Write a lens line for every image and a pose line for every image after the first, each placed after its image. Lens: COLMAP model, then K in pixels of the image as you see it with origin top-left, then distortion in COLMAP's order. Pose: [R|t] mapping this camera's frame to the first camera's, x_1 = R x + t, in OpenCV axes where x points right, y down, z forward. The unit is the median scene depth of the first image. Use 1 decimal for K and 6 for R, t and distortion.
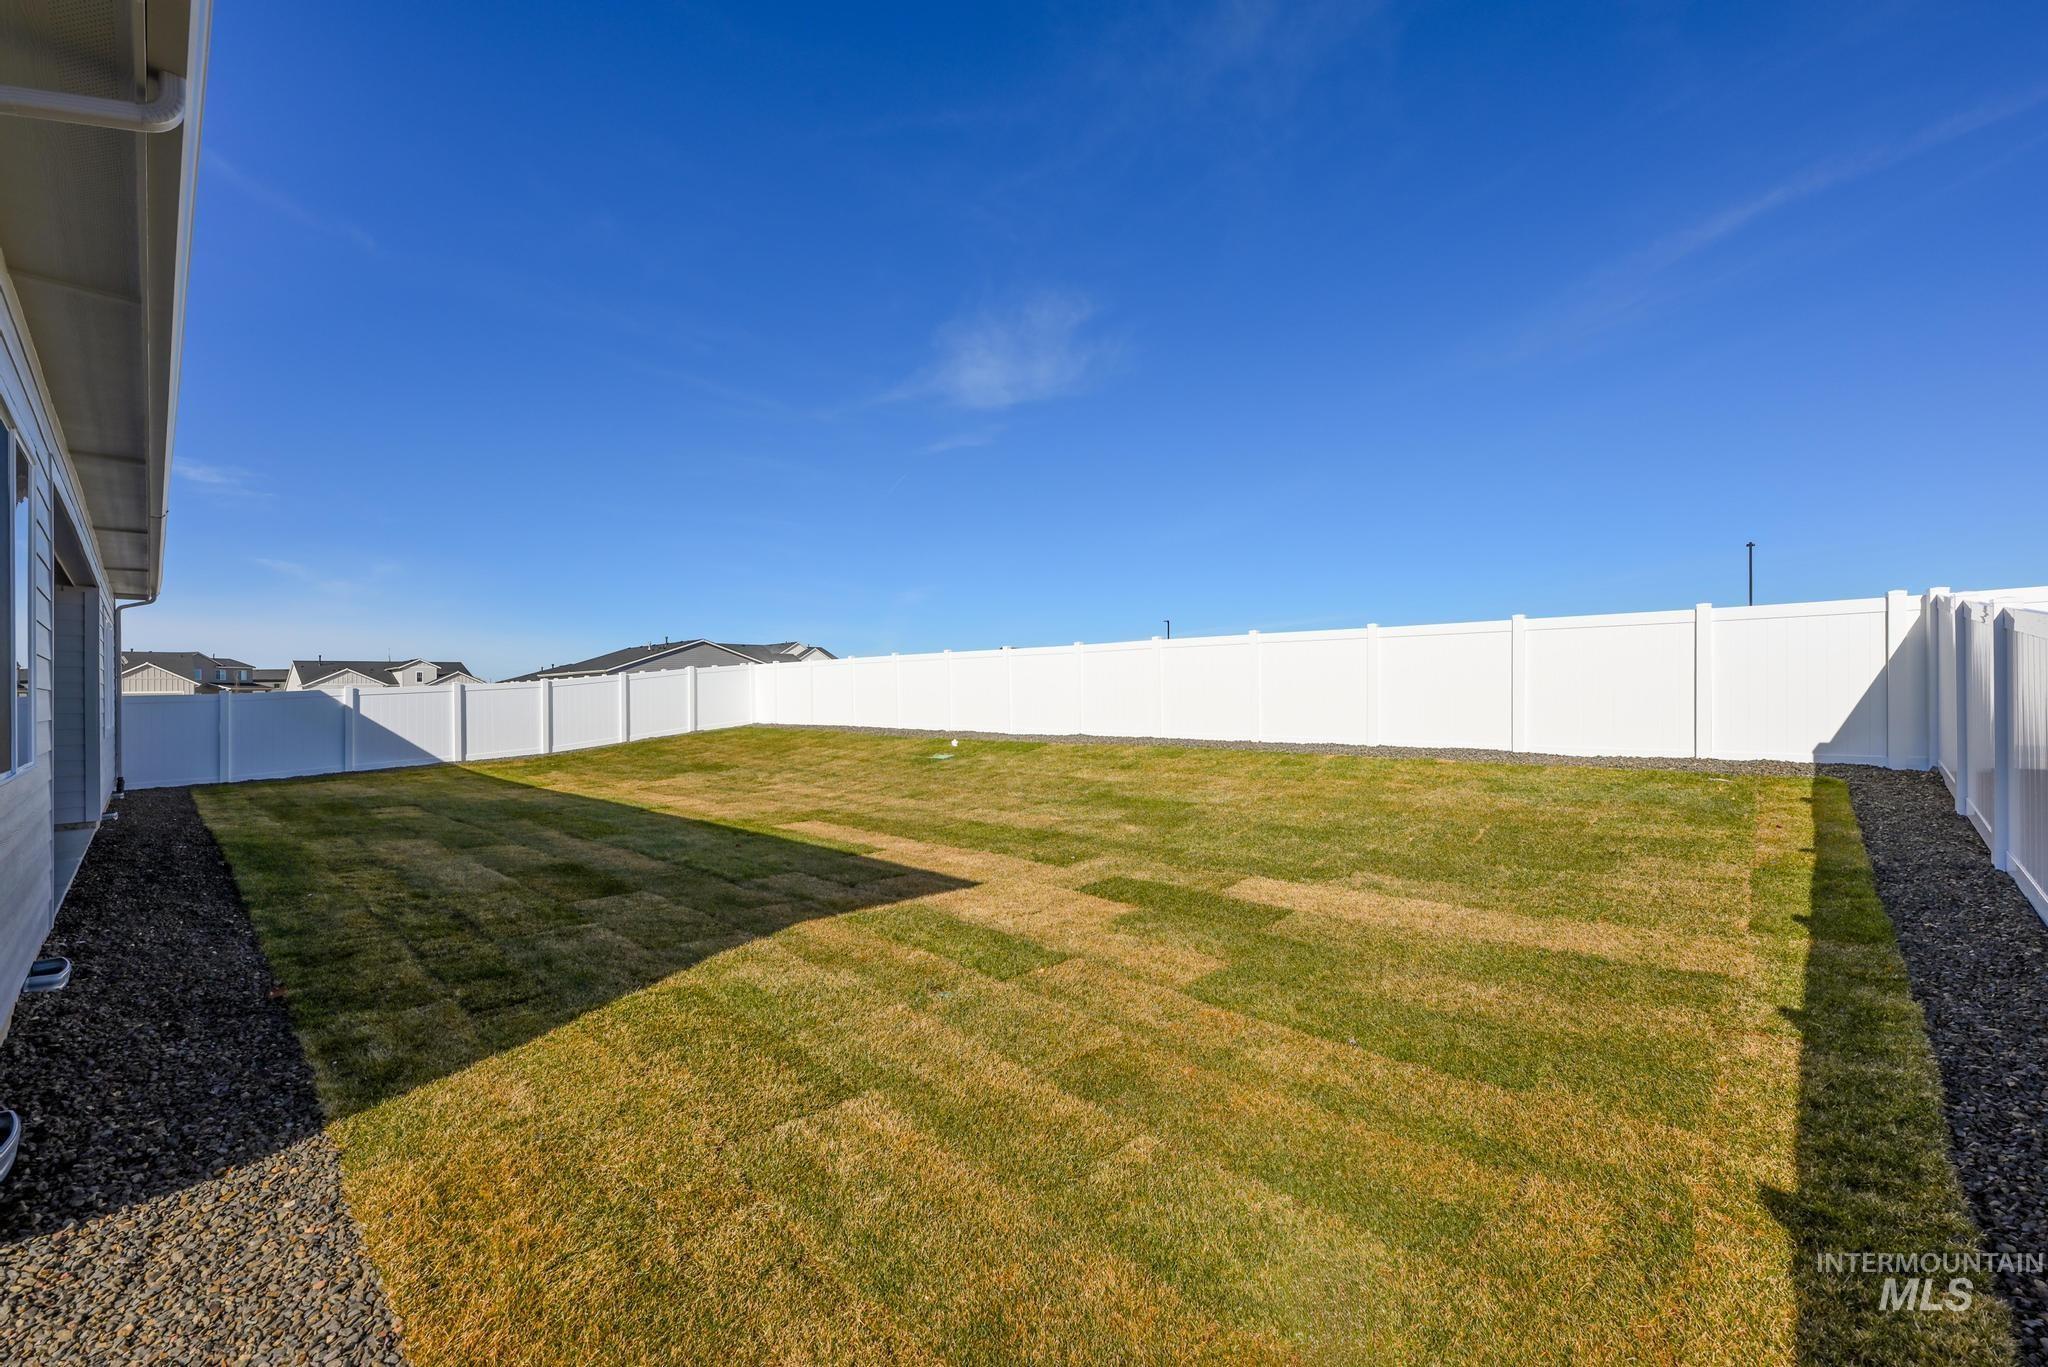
lens RADIAL K [[800.5, 0, 1024.0], [0, 800.5, 683.5], [0, 0, 1]] dist [-0.001147, -0.000170]
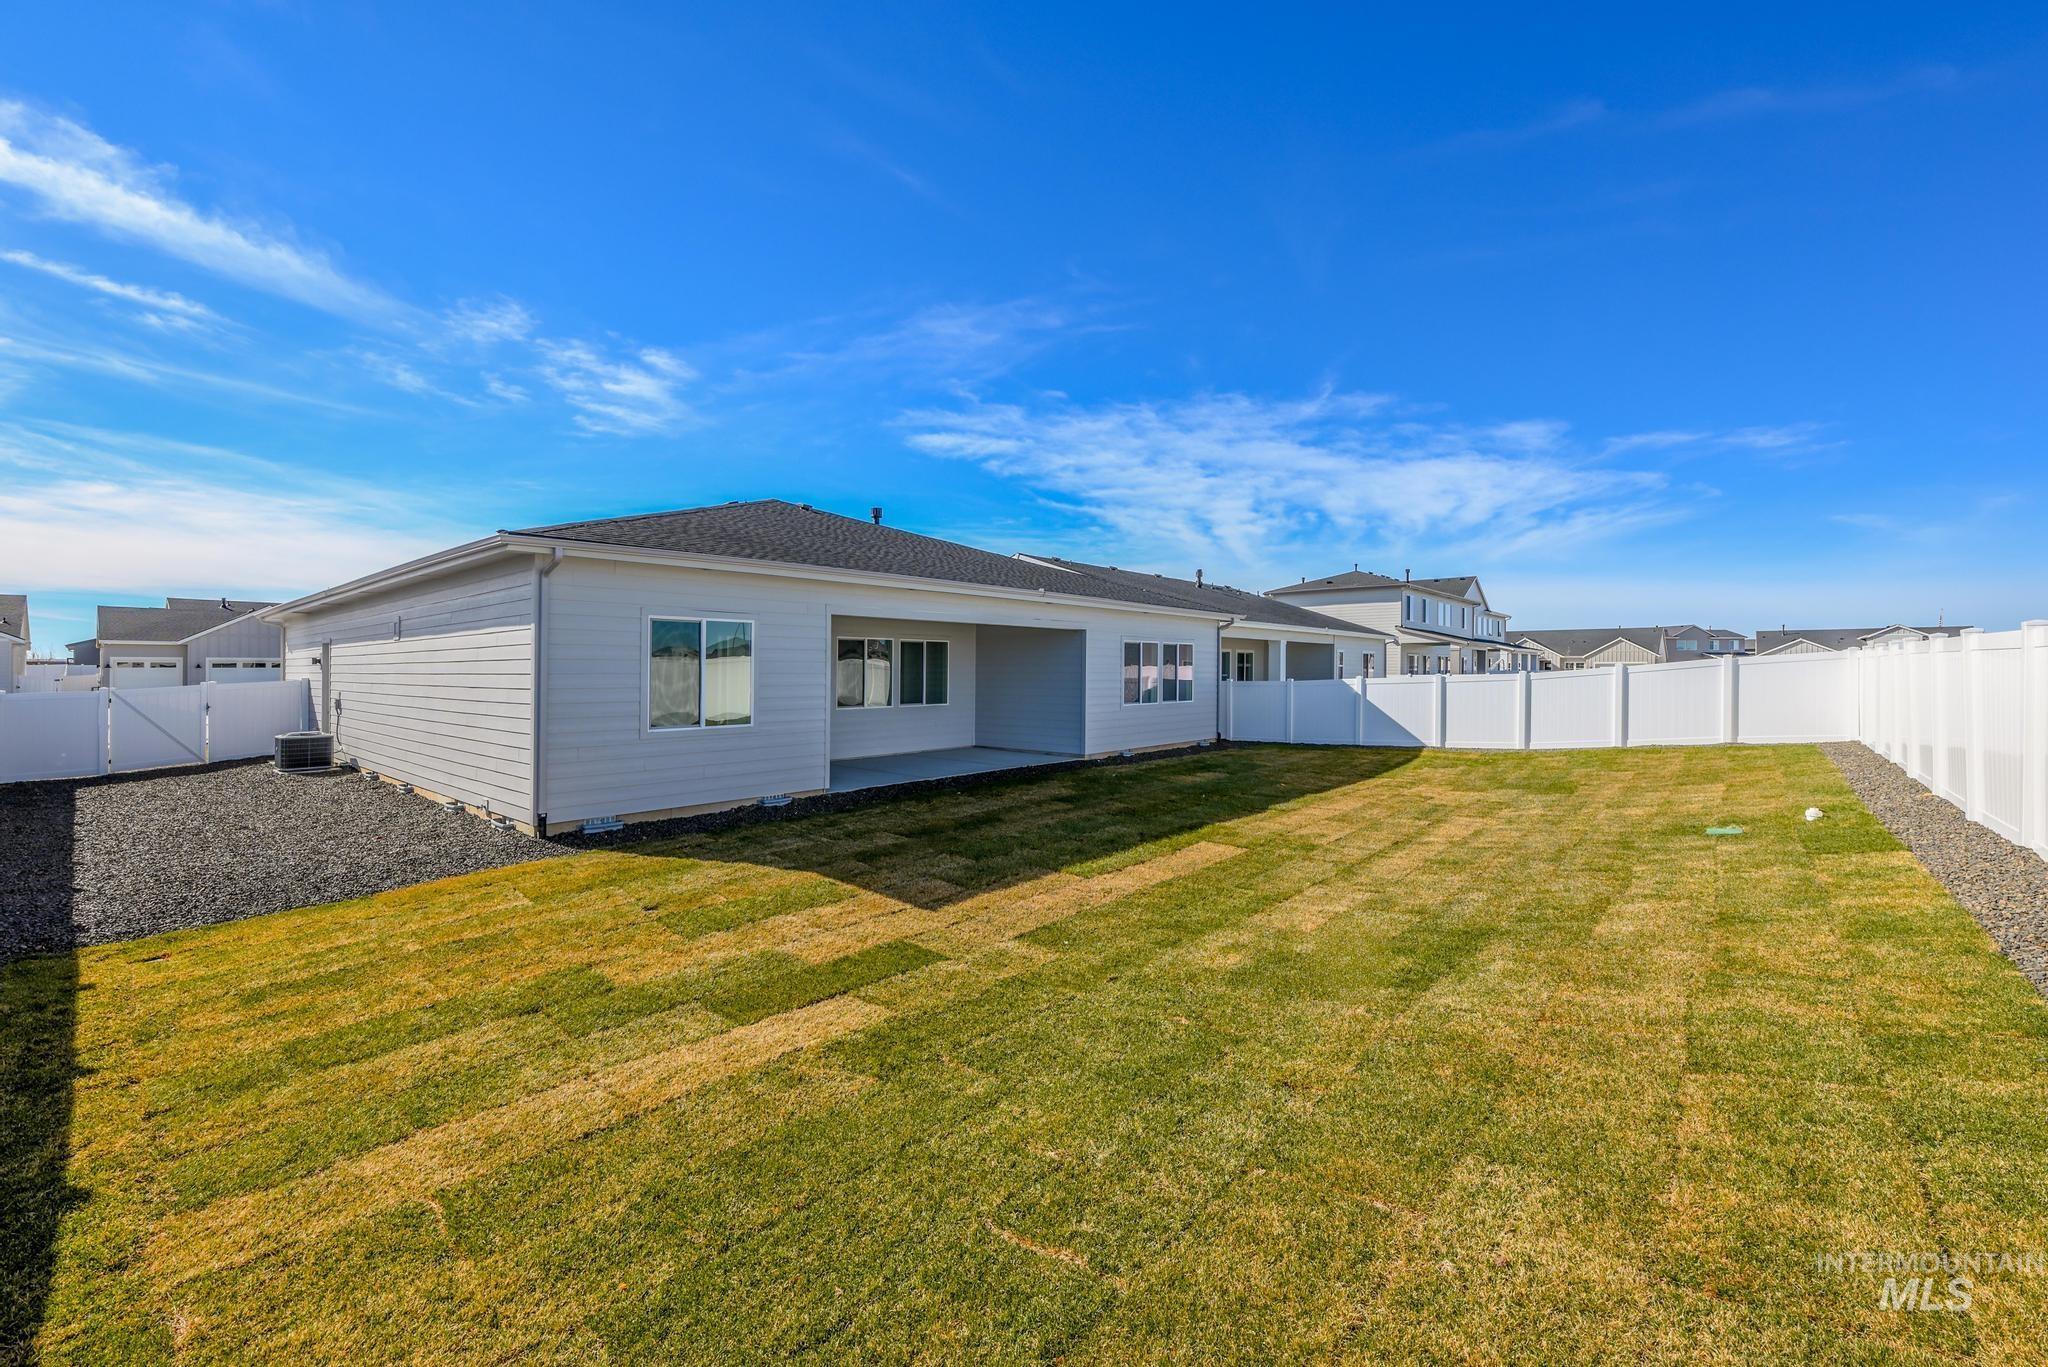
lens RADIAL K [[800.5, 0, 1024.0], [0, 800.5, 683.5], [0, 0, 1]] dist [-0.001147, -0.000170]
pose [[0.027623, 0.030324, -0.999158, 0.371689], [0.012488, 0.999451, 0.030678, -0.030318], [0.999540, -0.013325, 0.027229, 0.410363]]
